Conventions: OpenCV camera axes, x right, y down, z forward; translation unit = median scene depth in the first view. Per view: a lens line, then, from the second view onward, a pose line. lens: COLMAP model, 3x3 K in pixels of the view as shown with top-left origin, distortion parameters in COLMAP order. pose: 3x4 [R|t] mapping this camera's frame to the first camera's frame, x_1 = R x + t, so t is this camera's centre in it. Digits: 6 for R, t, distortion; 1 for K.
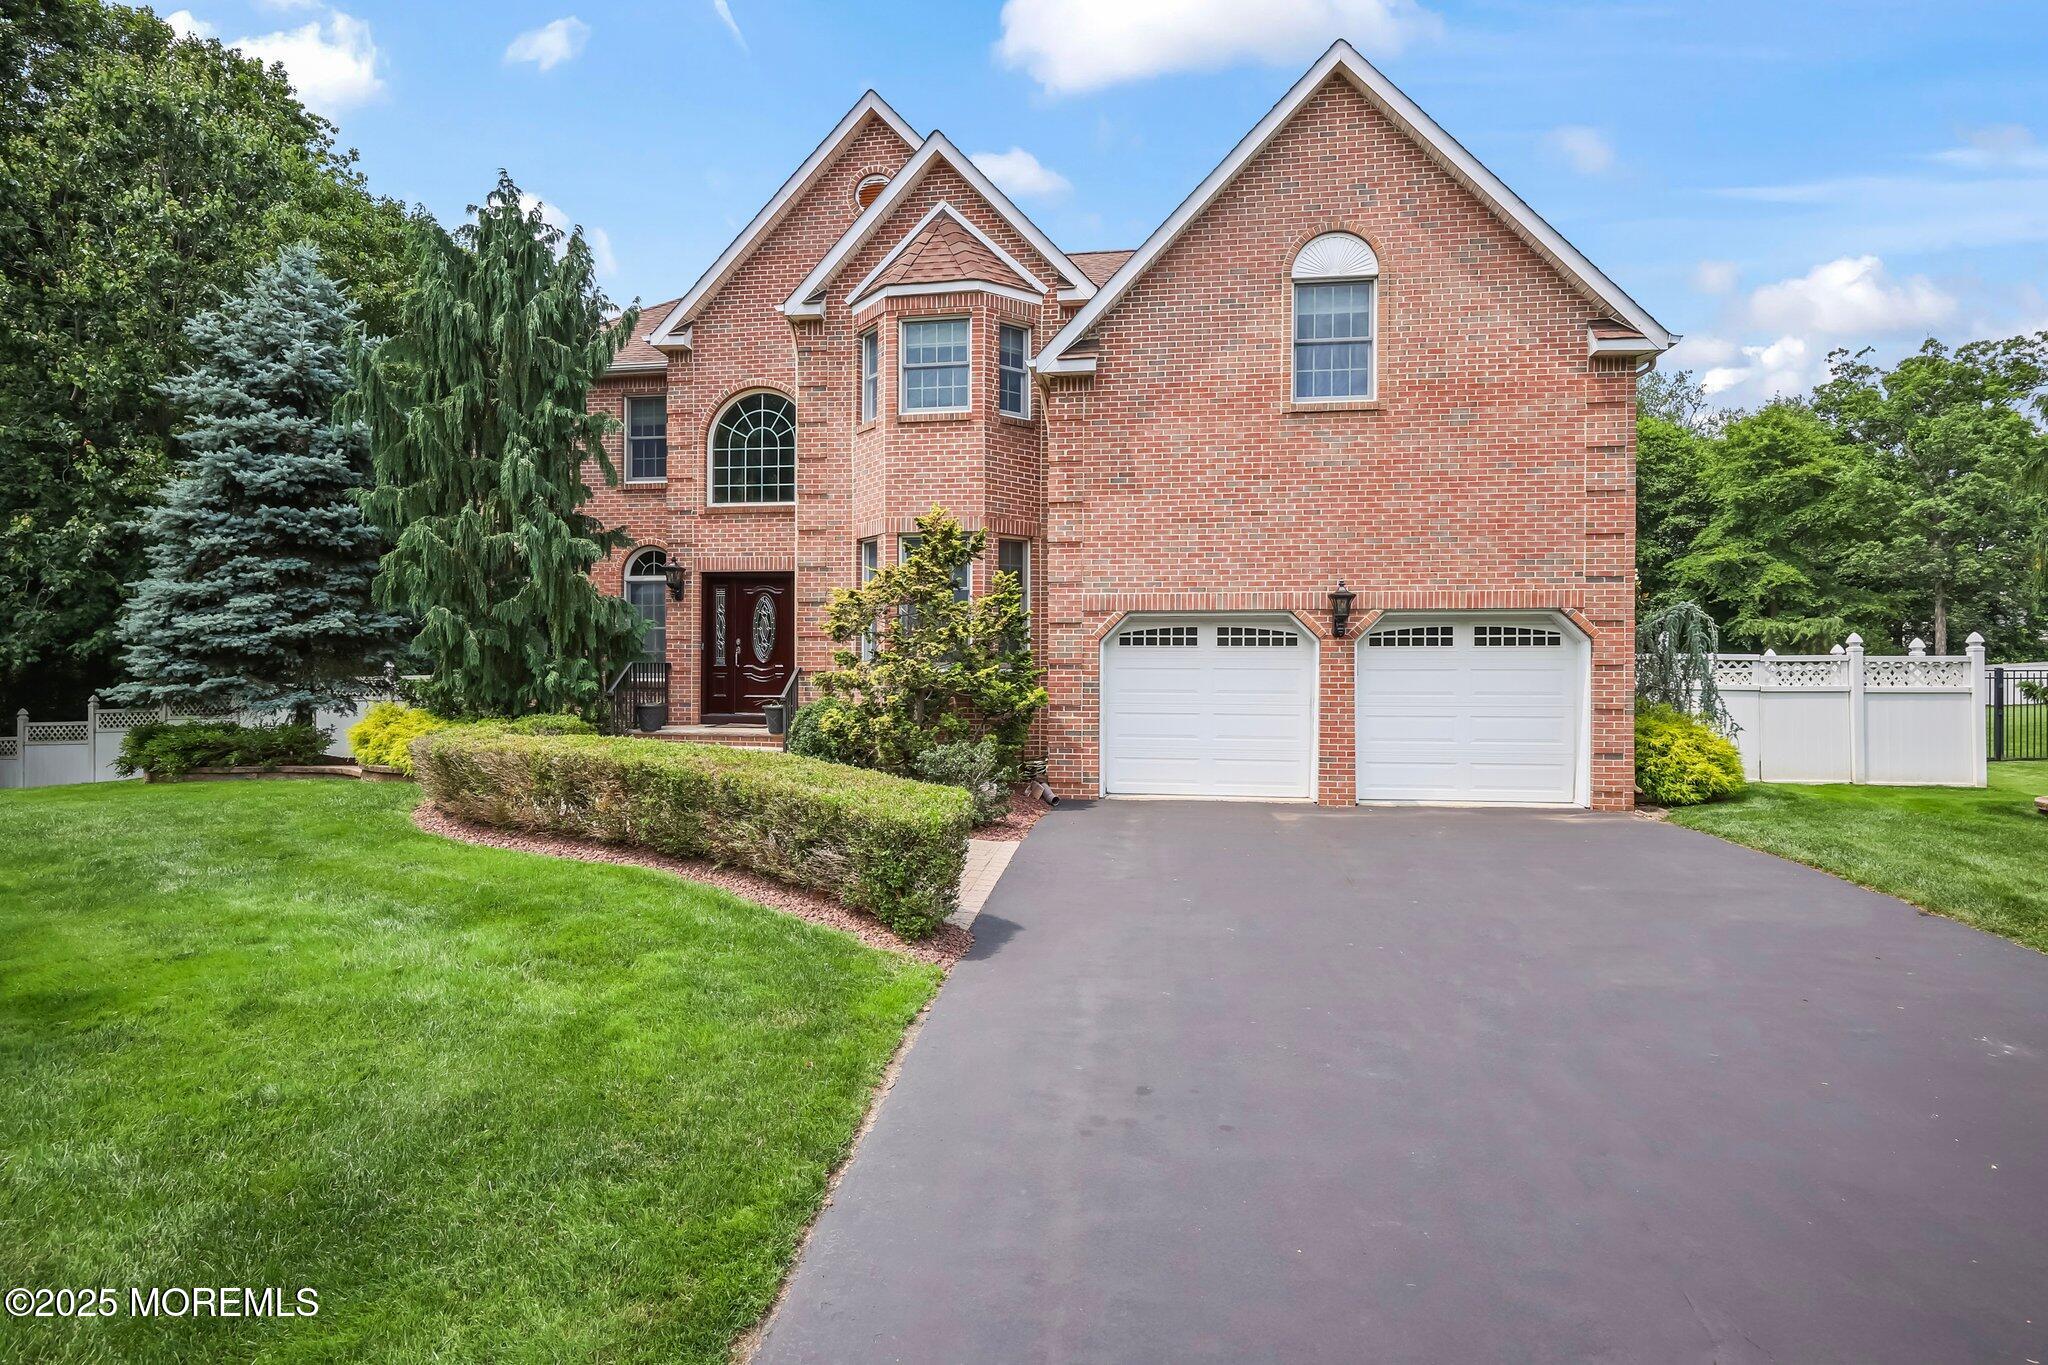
lens RADIAL K [[1051.2, 0, 1021.8], [0, 1051.2, 679.5], [0, 0, 1]] dist [0.000552, 0.000234]
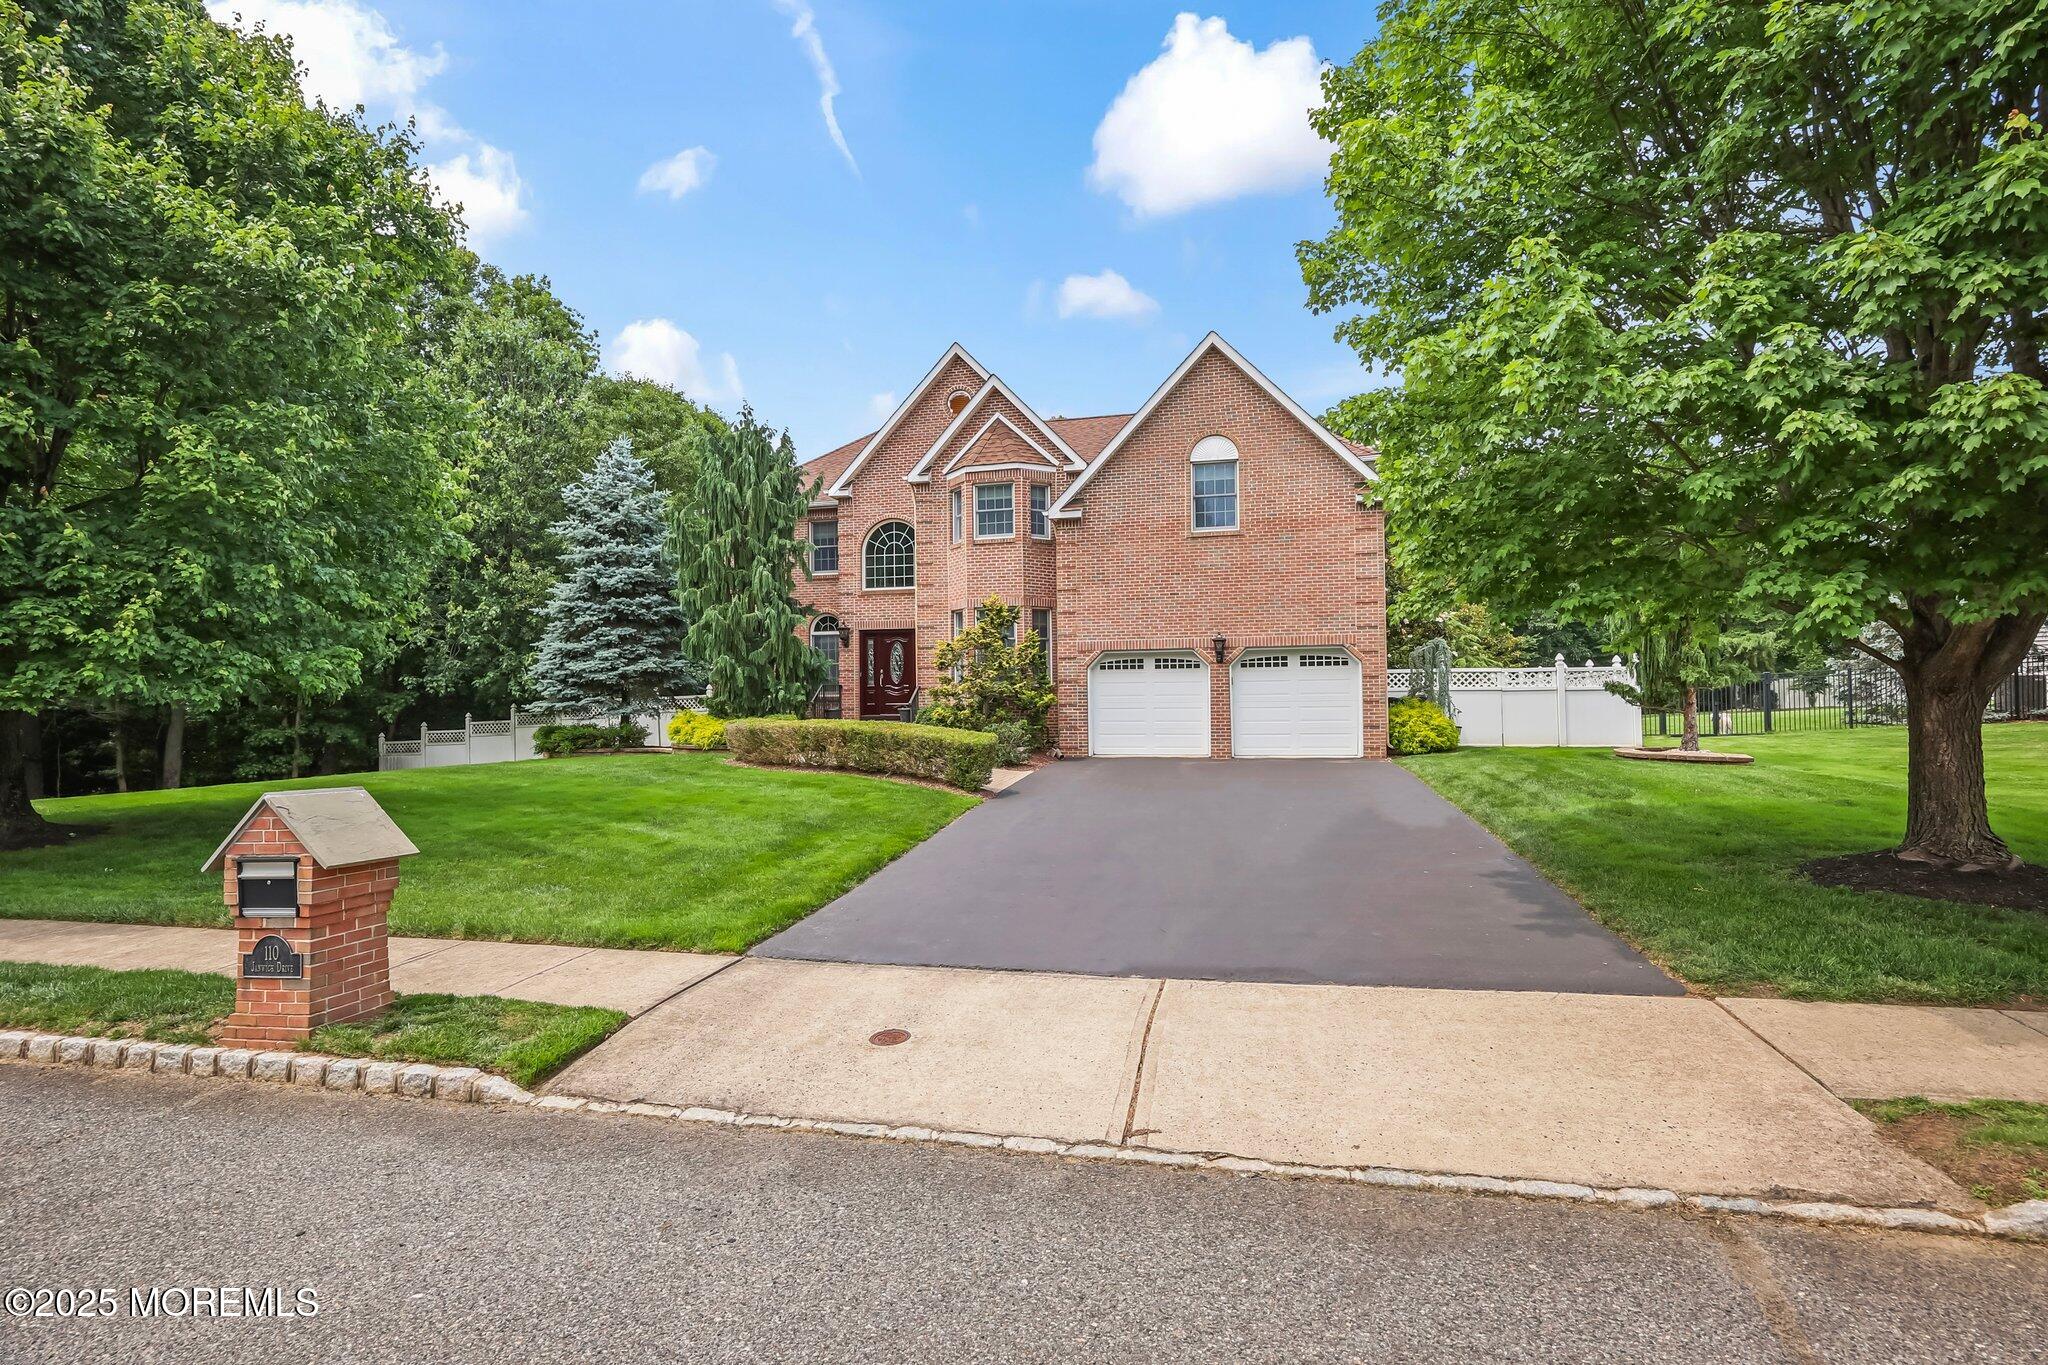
lens RADIAL K [[973.8, 0, 1017.1], [0, 973.8, 678.8], [0, 0, 1]] dist [0.016908, 0.000076]
pose [[0.995214, -0.017687, -0.096109, 0.097183], [0.015601, 0.999627, -0.022414, 0.014608], [0.096469, 0.020807, 0.995118, -0.547558]]
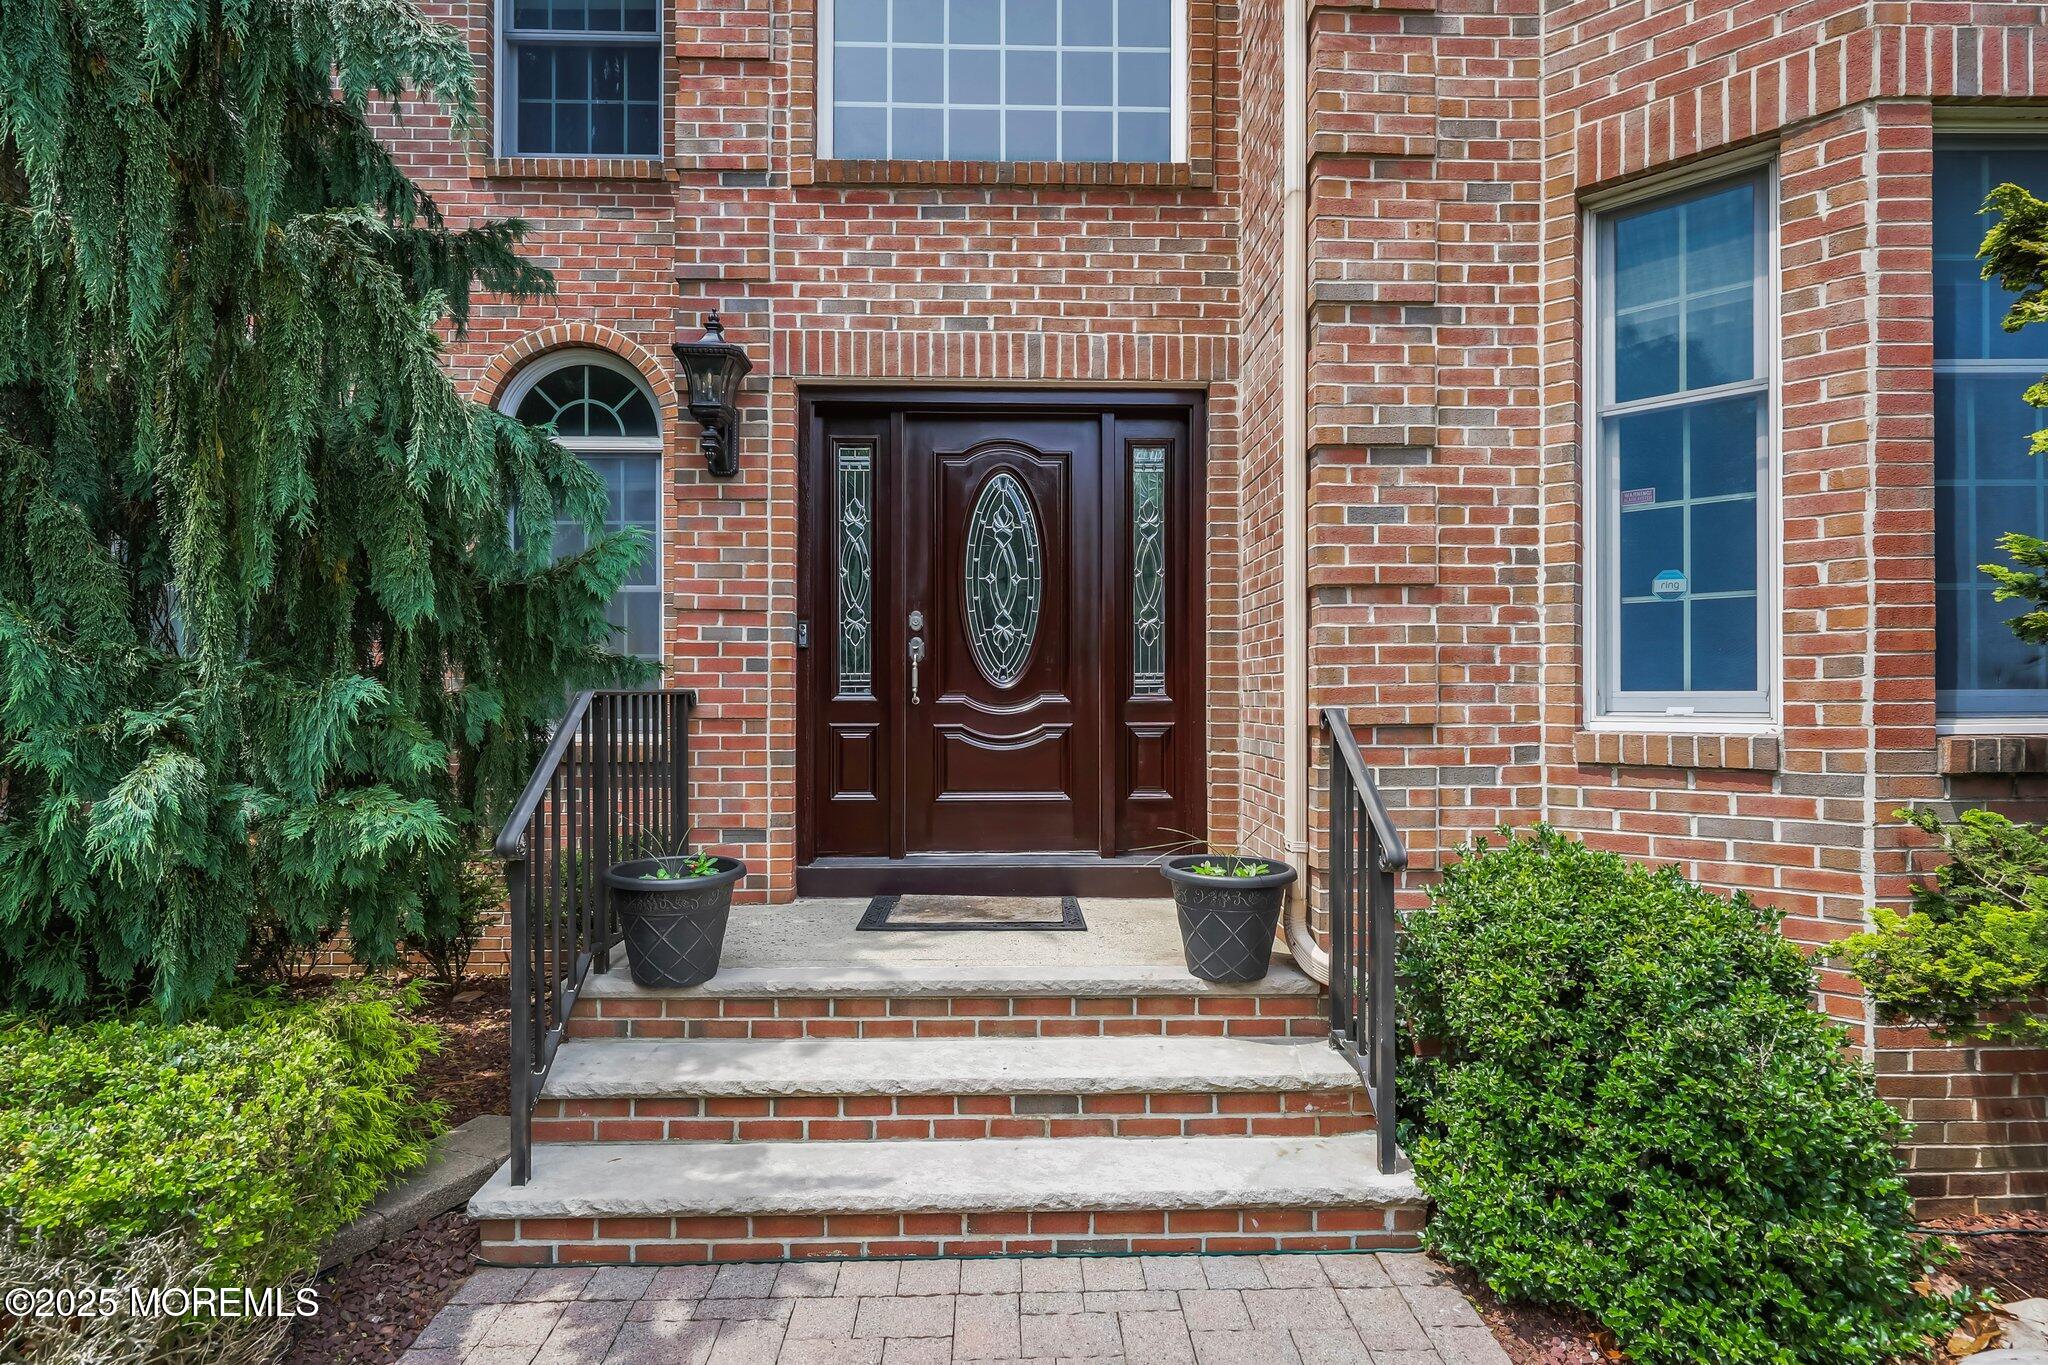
lens RADIAL K [[1044.3, 0, 1027.0], [0, 1044.3, 680.0], [0, 0, 1]] dist [0.002411, 0.000176]
pose [[0.984910, -0.003961, 0.173022, -0.315187], [0.006784, 0.999853, -0.015731, -0.014708], [-0.172935, 0.016667, 0.984792, 0.754537]]
